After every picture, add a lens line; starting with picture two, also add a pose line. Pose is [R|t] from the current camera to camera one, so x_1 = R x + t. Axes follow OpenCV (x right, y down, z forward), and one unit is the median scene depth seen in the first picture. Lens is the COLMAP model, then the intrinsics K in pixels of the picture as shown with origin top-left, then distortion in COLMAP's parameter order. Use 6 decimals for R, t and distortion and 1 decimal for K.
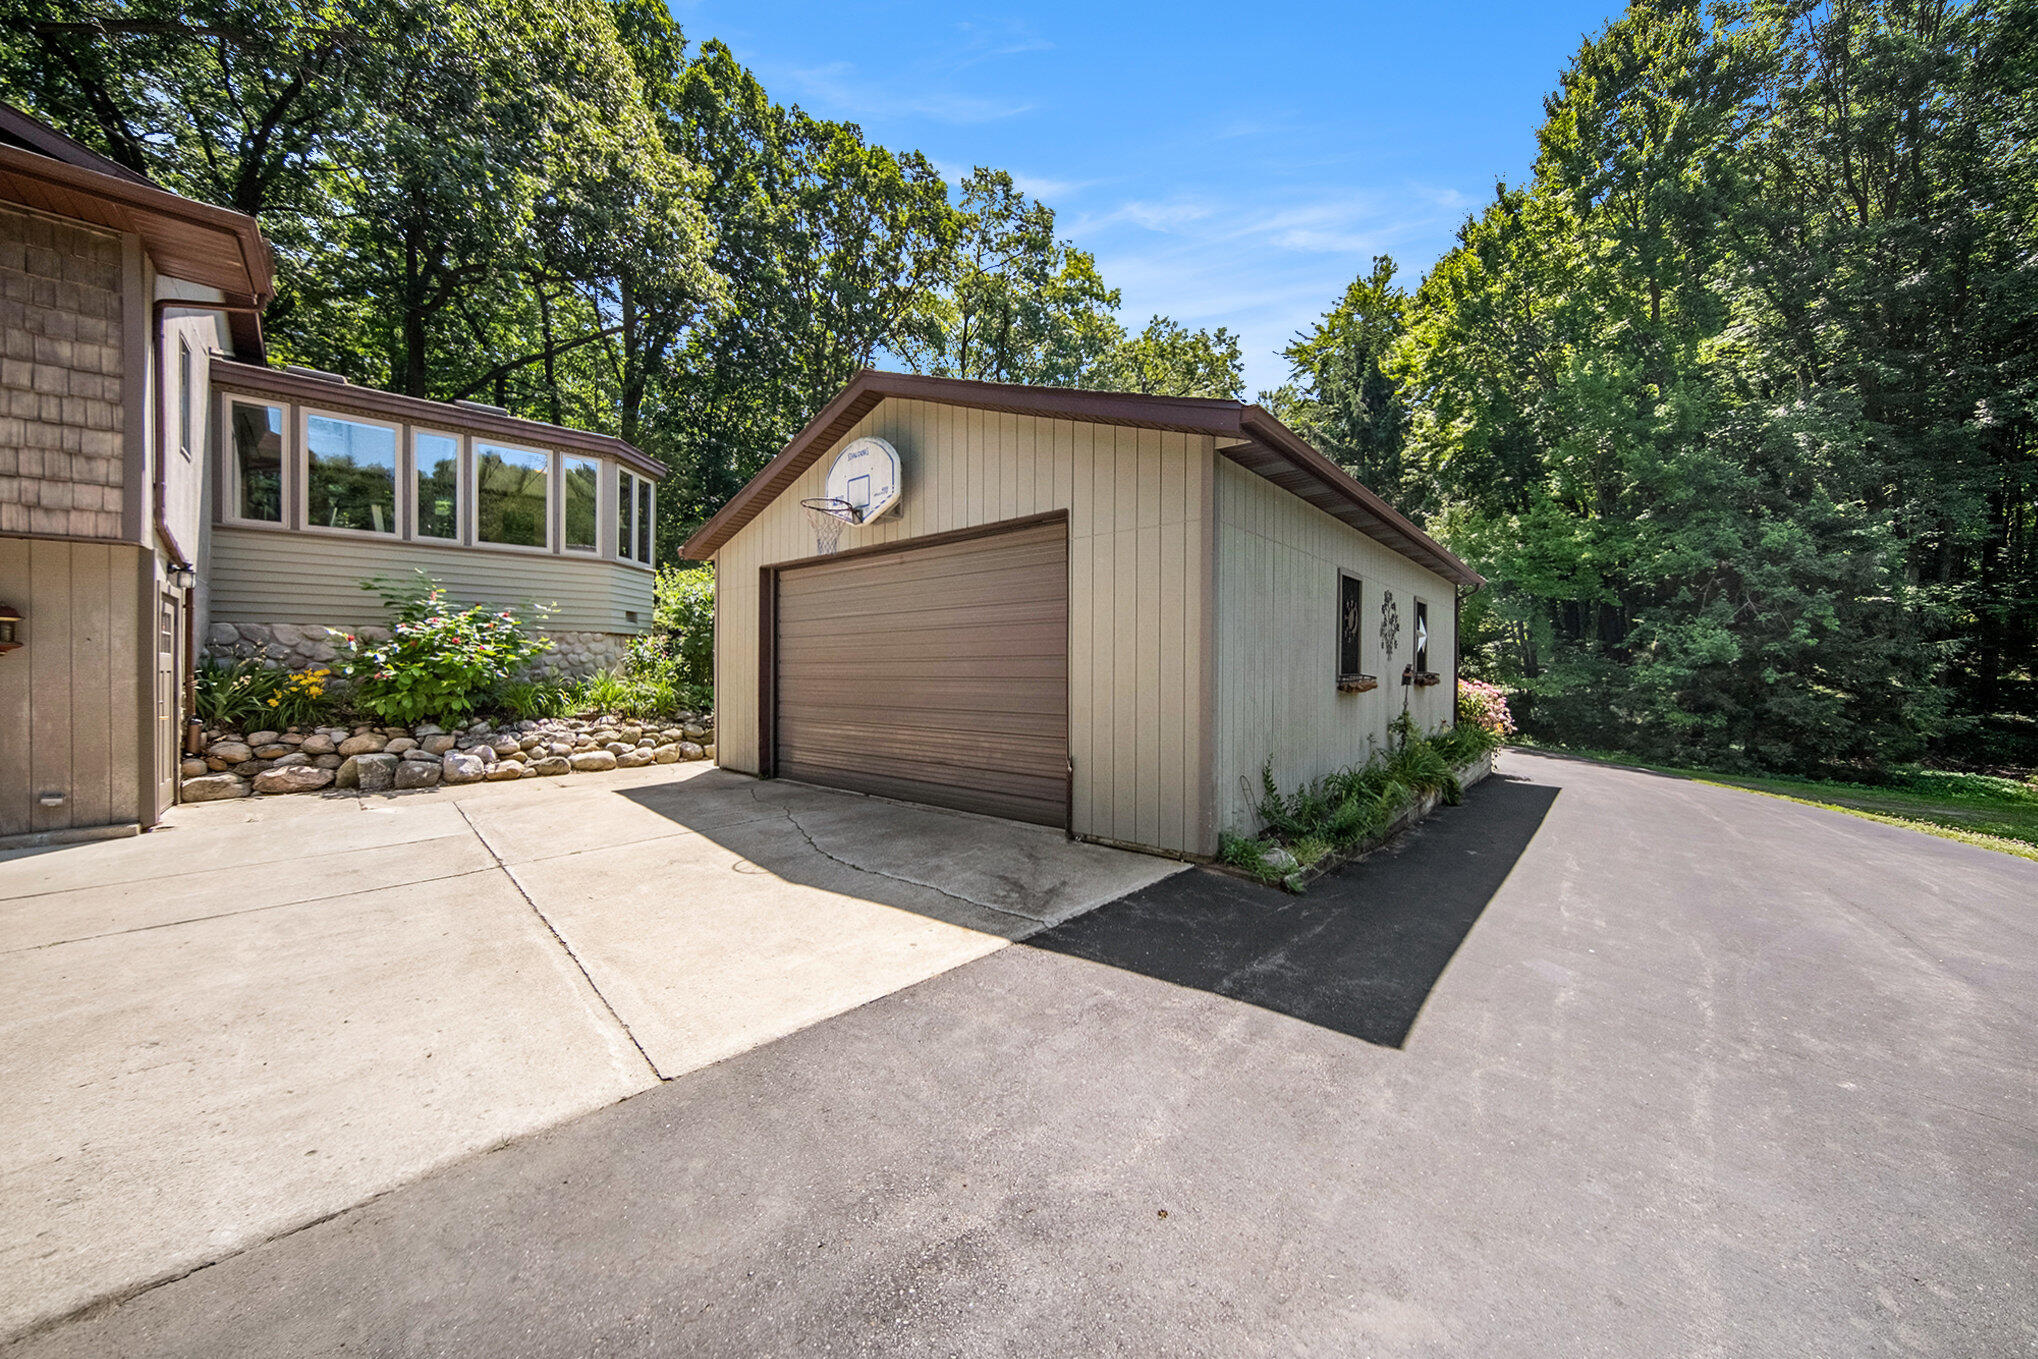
lens RADIAL K [[690.6, 0, 1019.0], [0, 690.6, 679.5], [0, 0, 1]] dist [-0.000178, -0.000064]
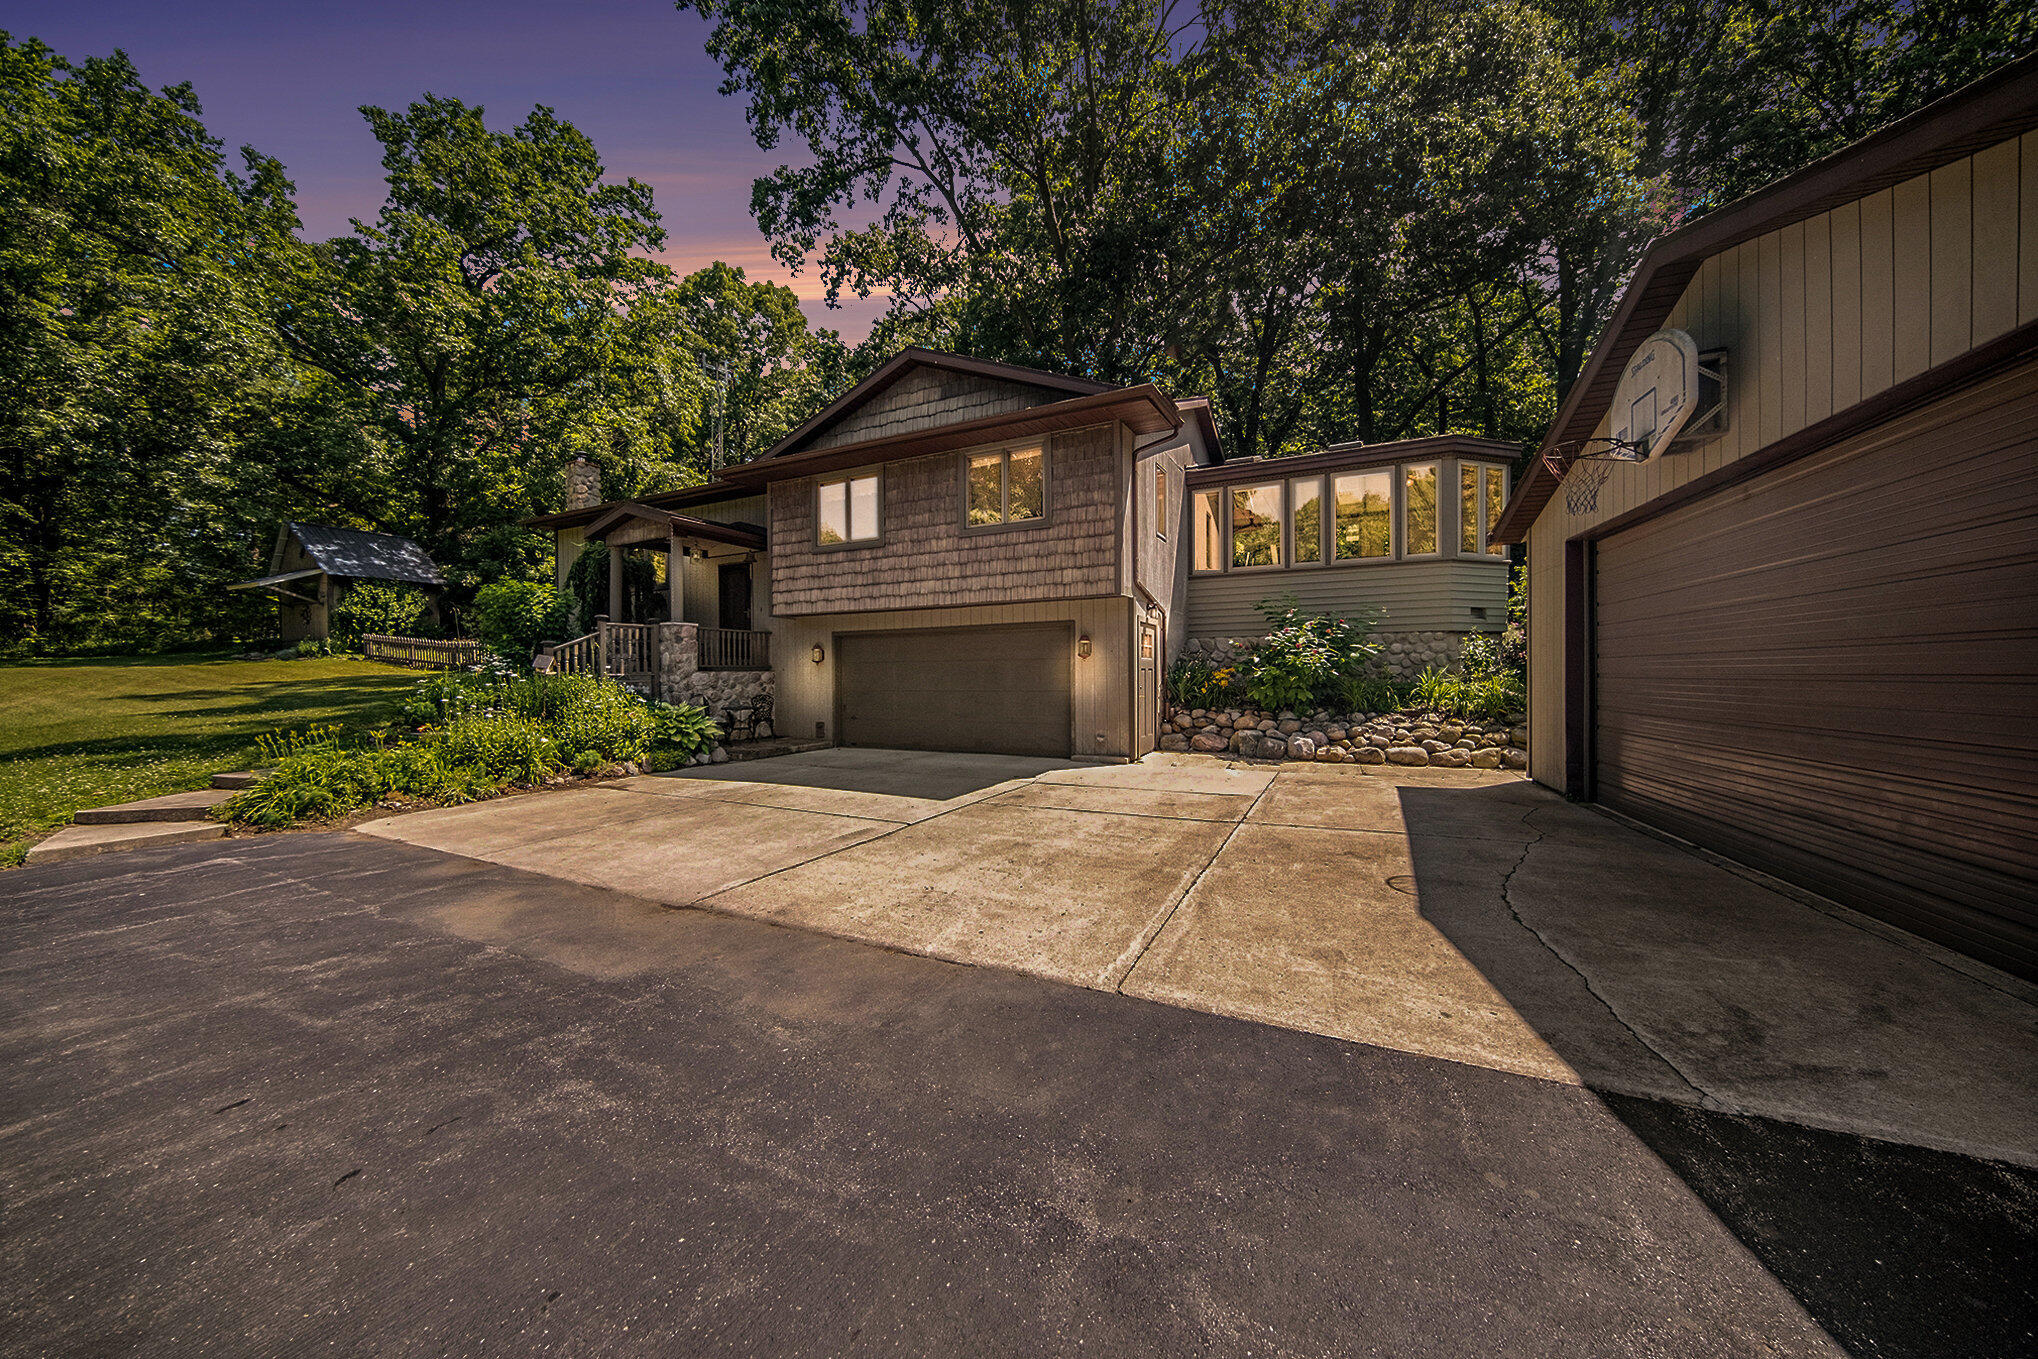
lens RADIAL K [[696.4, 0, 1037.1], [0, 696.4, 667.9], [0, 0, 1]] dist [-0.000921, -0.000051]
pose [[0.337565, -0.006034, -0.941283, 0.186531], [-0.011464, 0.999879, -0.010521, 0.004083], [0.941233, 0.014342, 0.337455, 0.131945]]
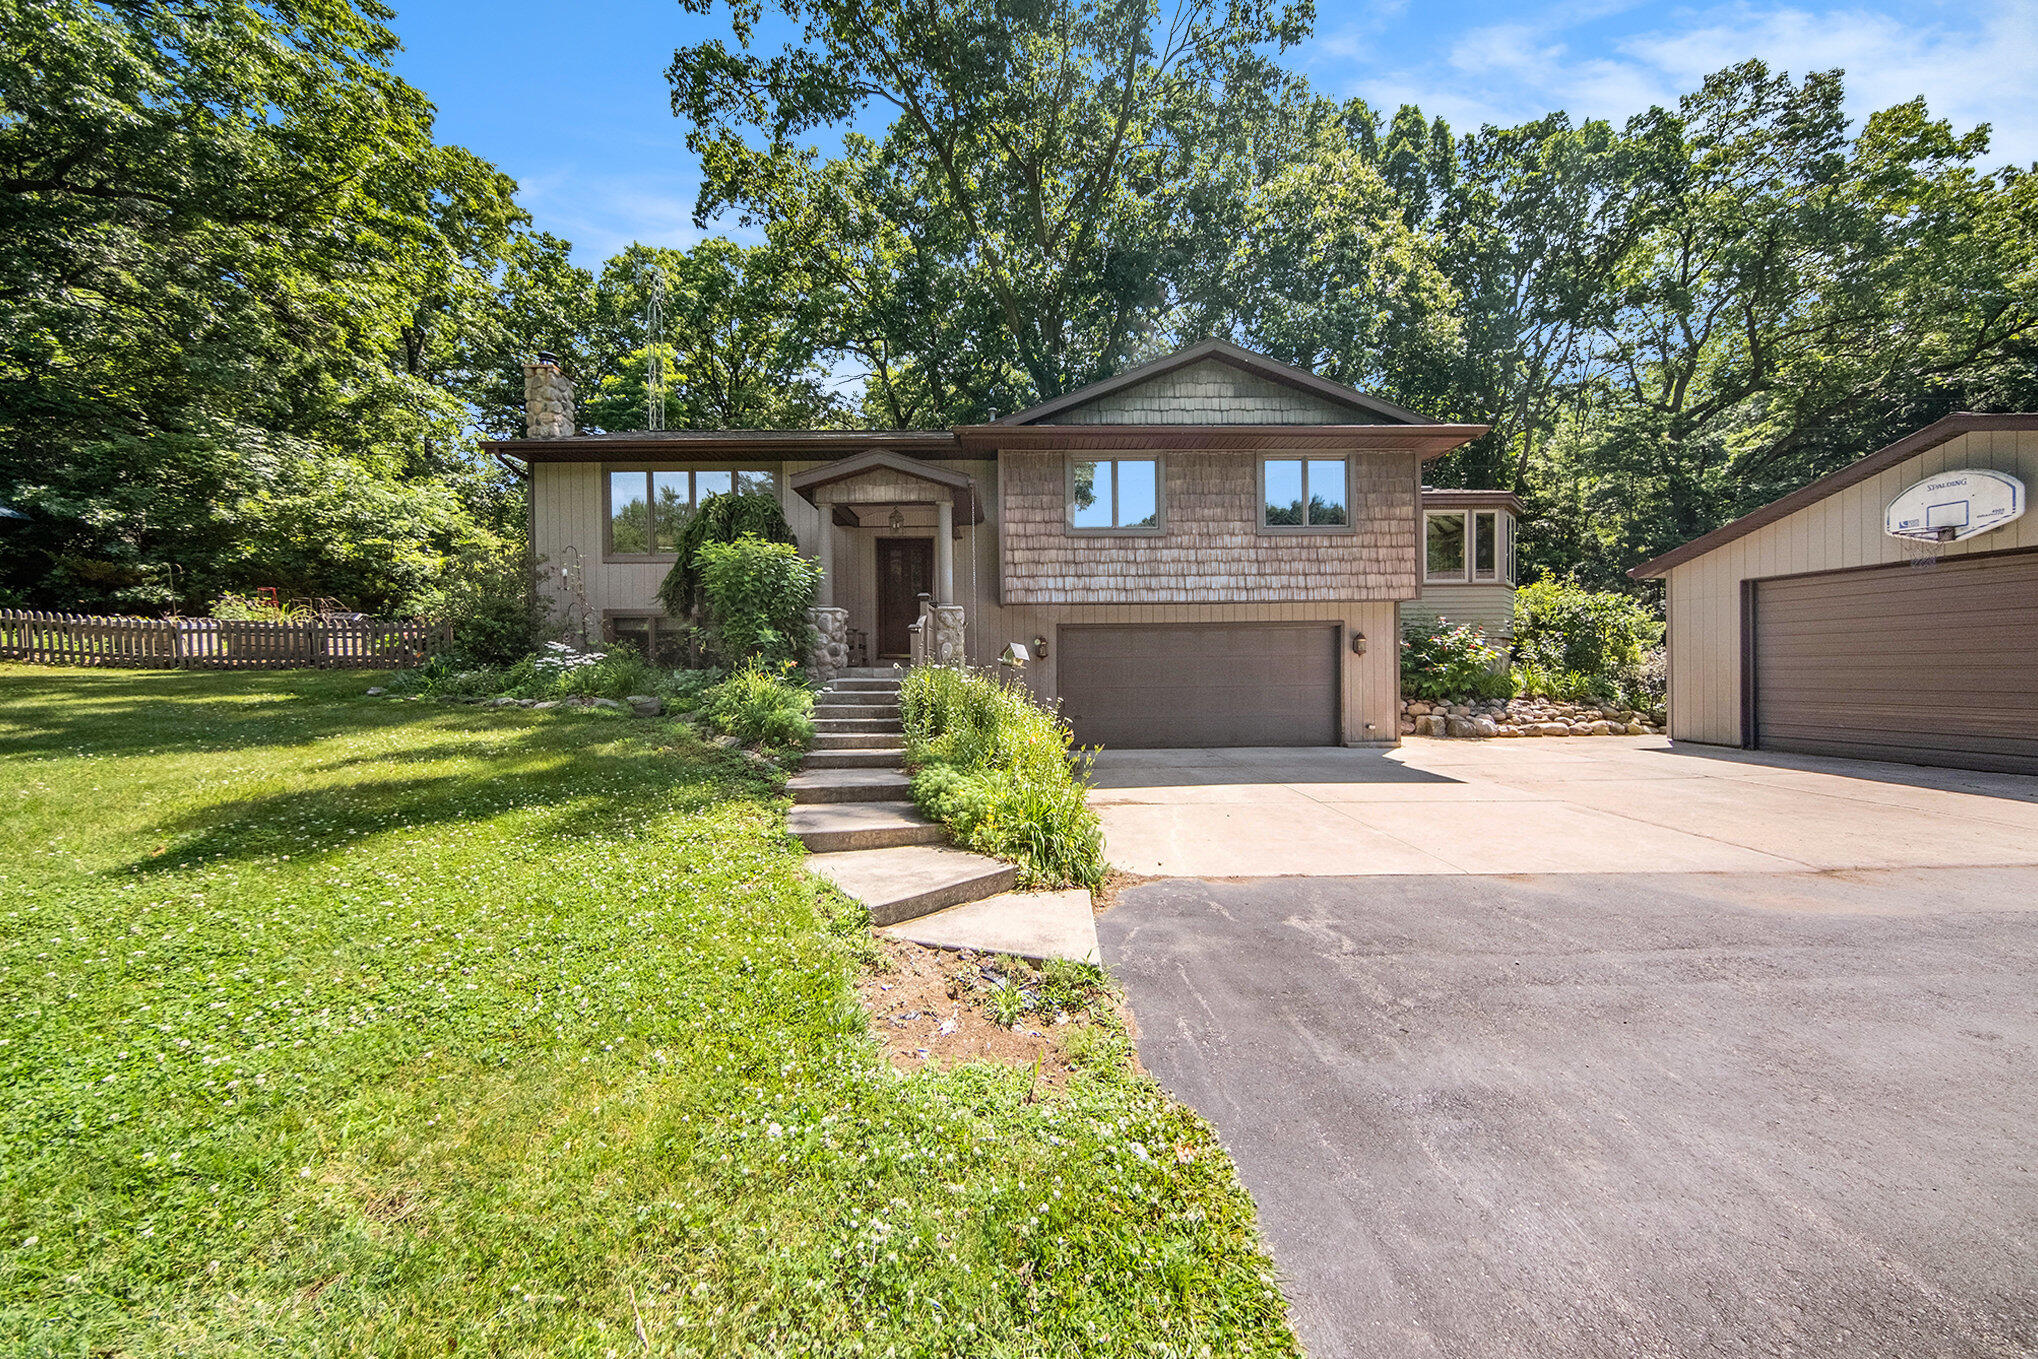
lens RADIAL K [[696.4, 0, 1037.1], [0, 696.4, 667.9], [0, 0, 1]] dist [-0.000921, -0.000051]
pose [[0.740780, -0.008723, -0.671691, -0.470741], [-0.004969, 0.999817, -0.018465, 0.026441], [0.671729, 0.017016, 0.740602, -0.783178]]
